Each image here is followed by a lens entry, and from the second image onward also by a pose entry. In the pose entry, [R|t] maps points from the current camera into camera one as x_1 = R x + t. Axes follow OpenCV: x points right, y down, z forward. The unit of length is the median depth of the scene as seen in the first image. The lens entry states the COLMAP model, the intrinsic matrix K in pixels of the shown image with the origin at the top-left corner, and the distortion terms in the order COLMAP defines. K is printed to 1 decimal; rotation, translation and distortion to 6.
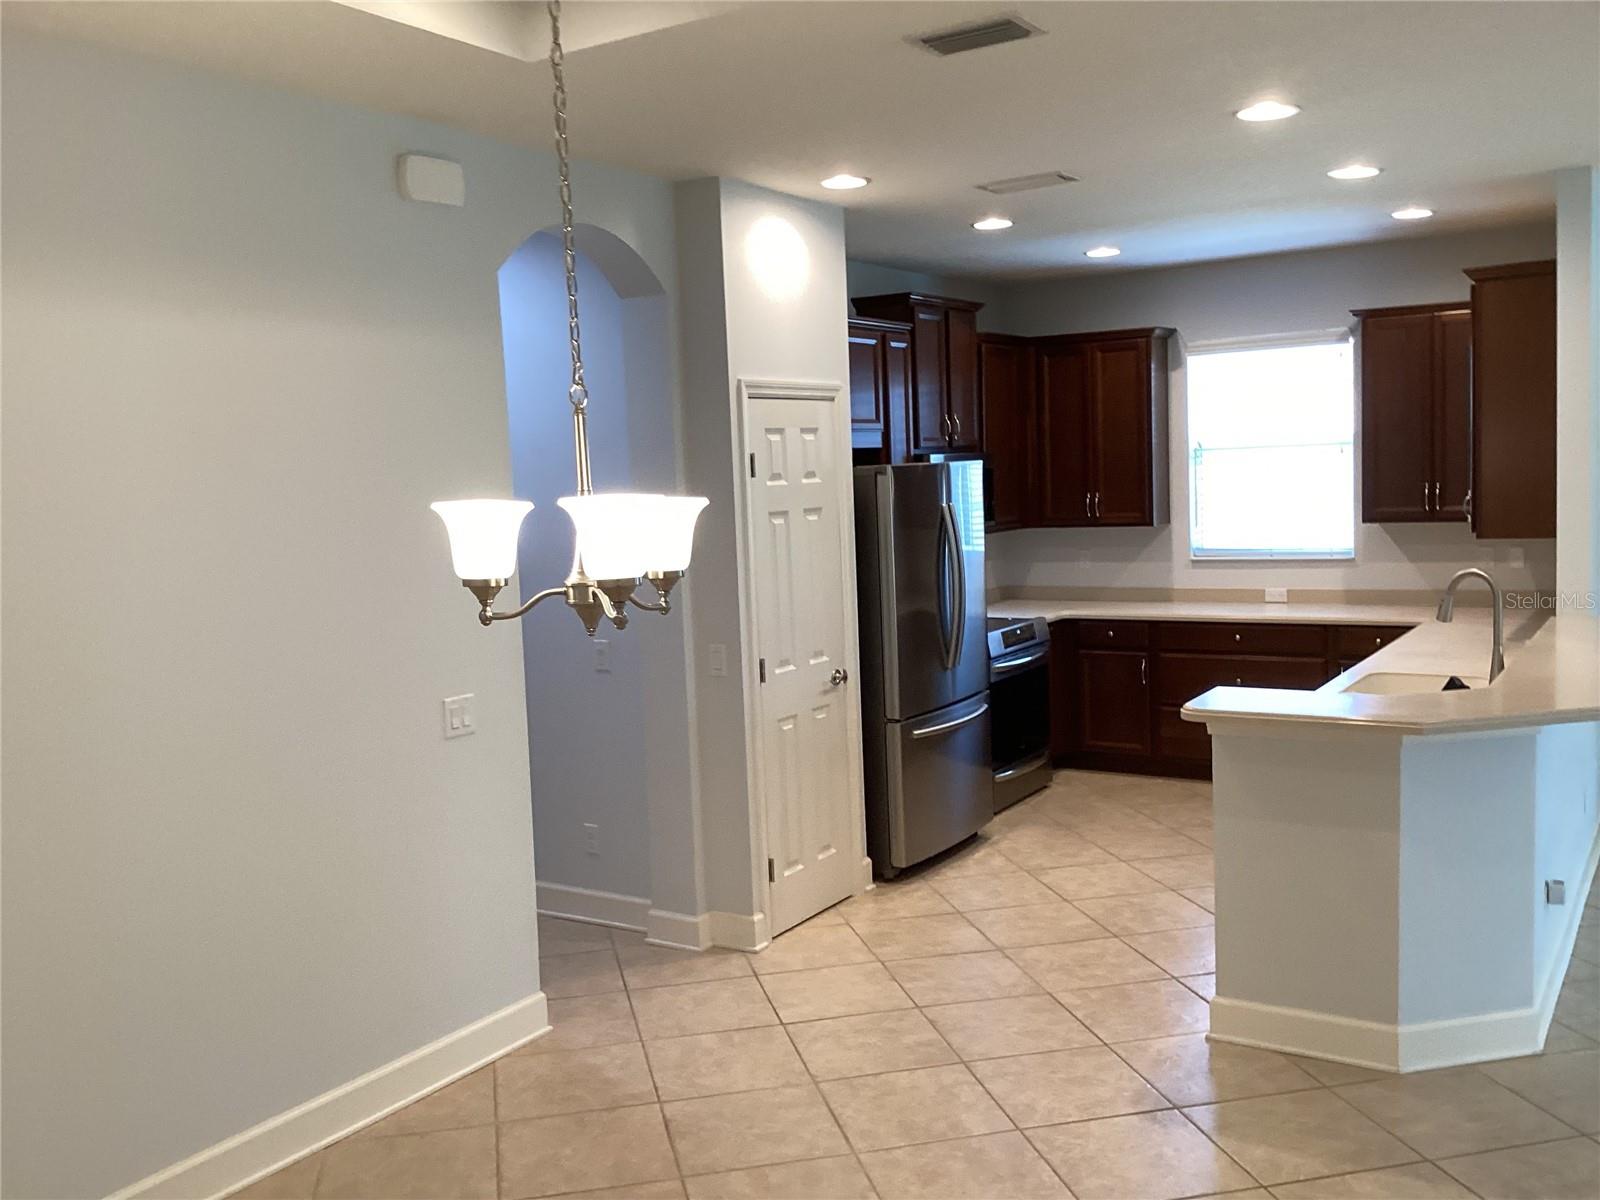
lens RADIAL K [[1441.4, 0, 800.0], [0, 1441.4, 600.0], [0, 0, 1]] dist [0.144947, -0.312102]
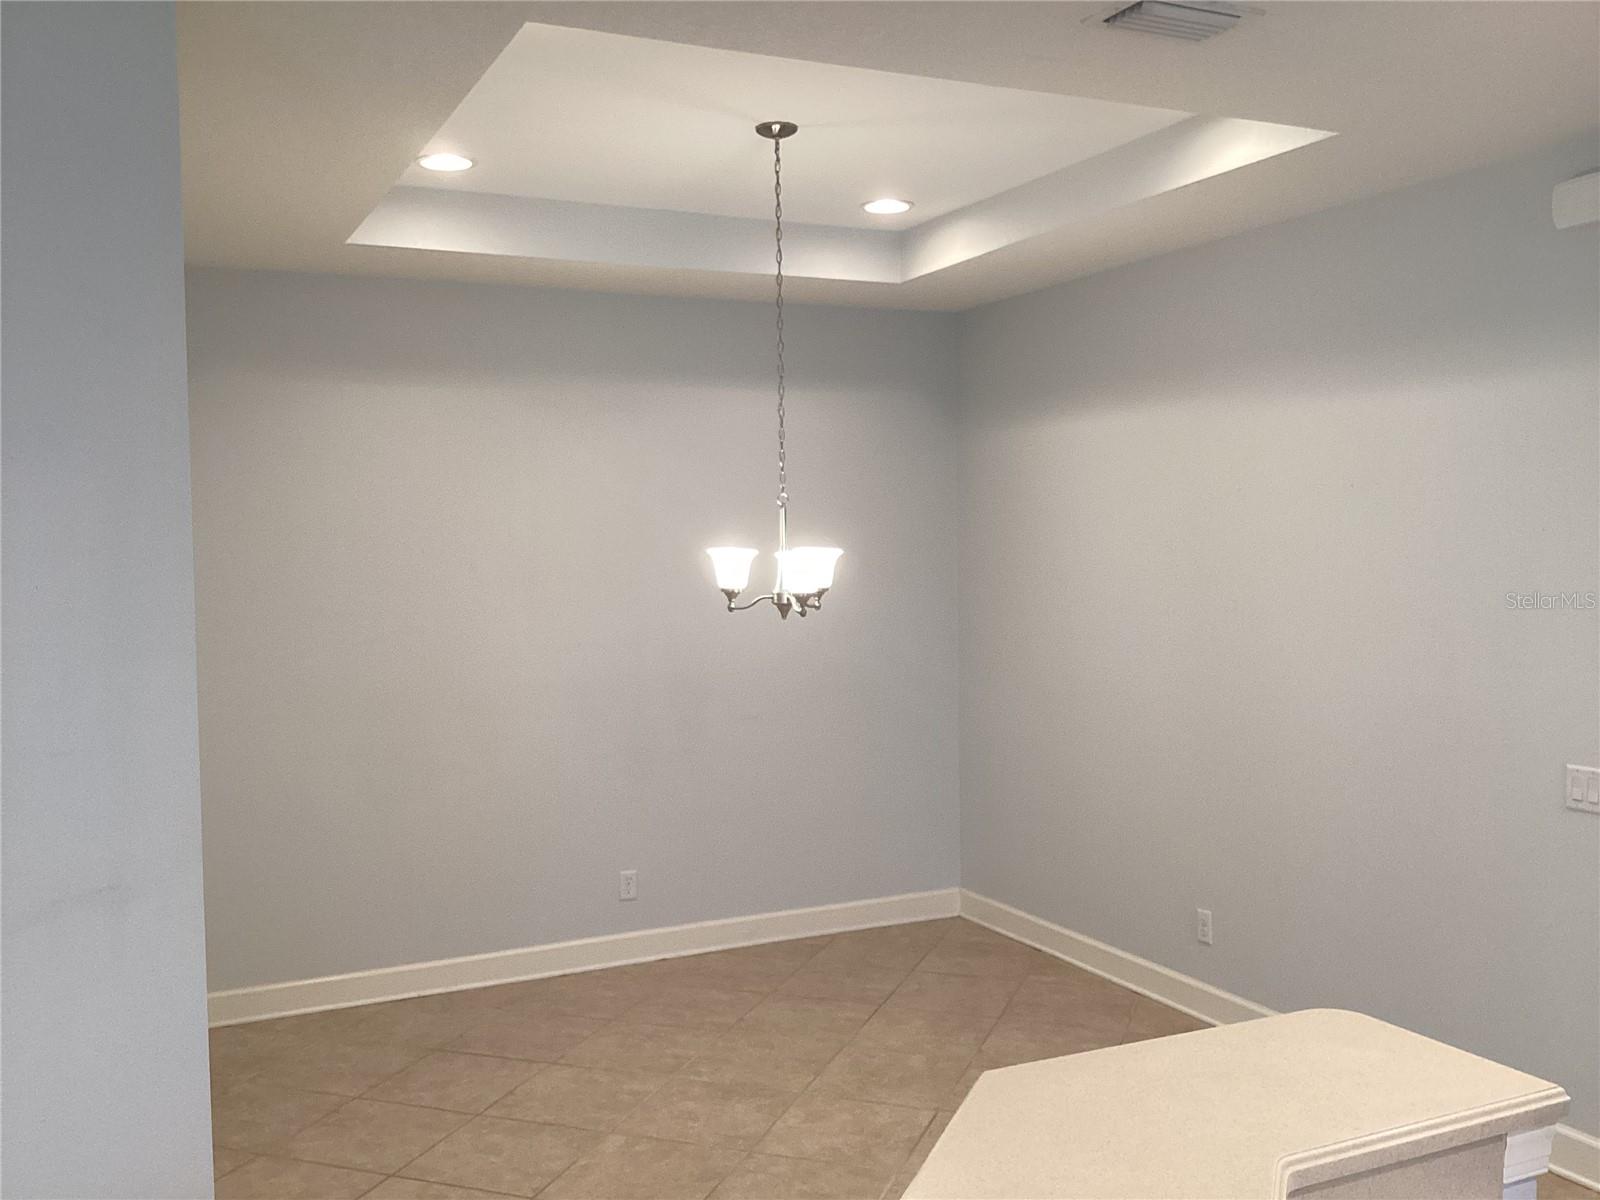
lens RADIAL K [[1441.4, 0, 800.0], [0, 1441.4, 600.0], [0, 0, 1]] dist [0.144947, -0.312102]
pose [[-0.526623, 0.084247, -0.845914, 0.698099], [-0.042773, 0.991191, 0.125343, -0.115562], [0.849022, 0.102191, -0.518380, 0.944975]]
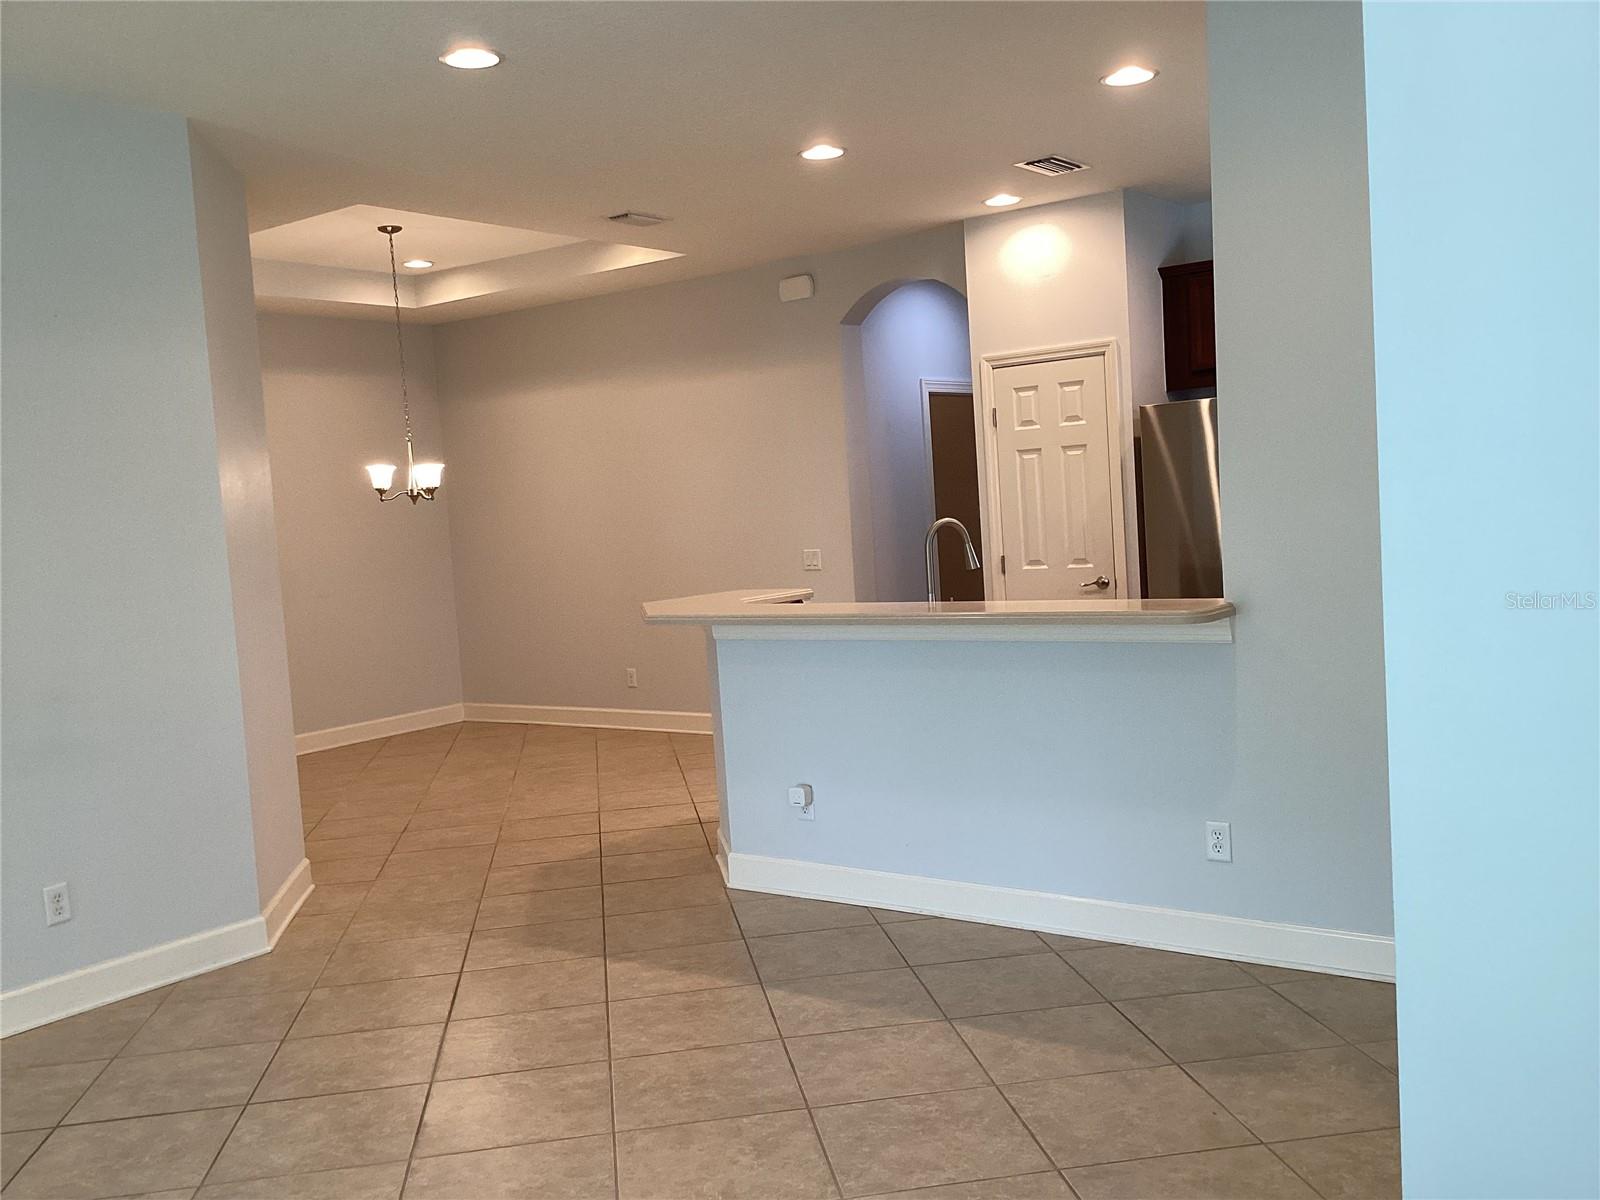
lens RADIAL K [[1441.4, 0, 800.0], [0, 1441.4, 600.0], [0, 0, 1]] dist [0.144947, -0.312102]
pose [[-0.062338, 0.113560, -0.991573, 1.539186], [-0.026595, 0.992964, 0.115392, -0.081776], [0.997701, 0.033565, -0.058880, 0.995633]]
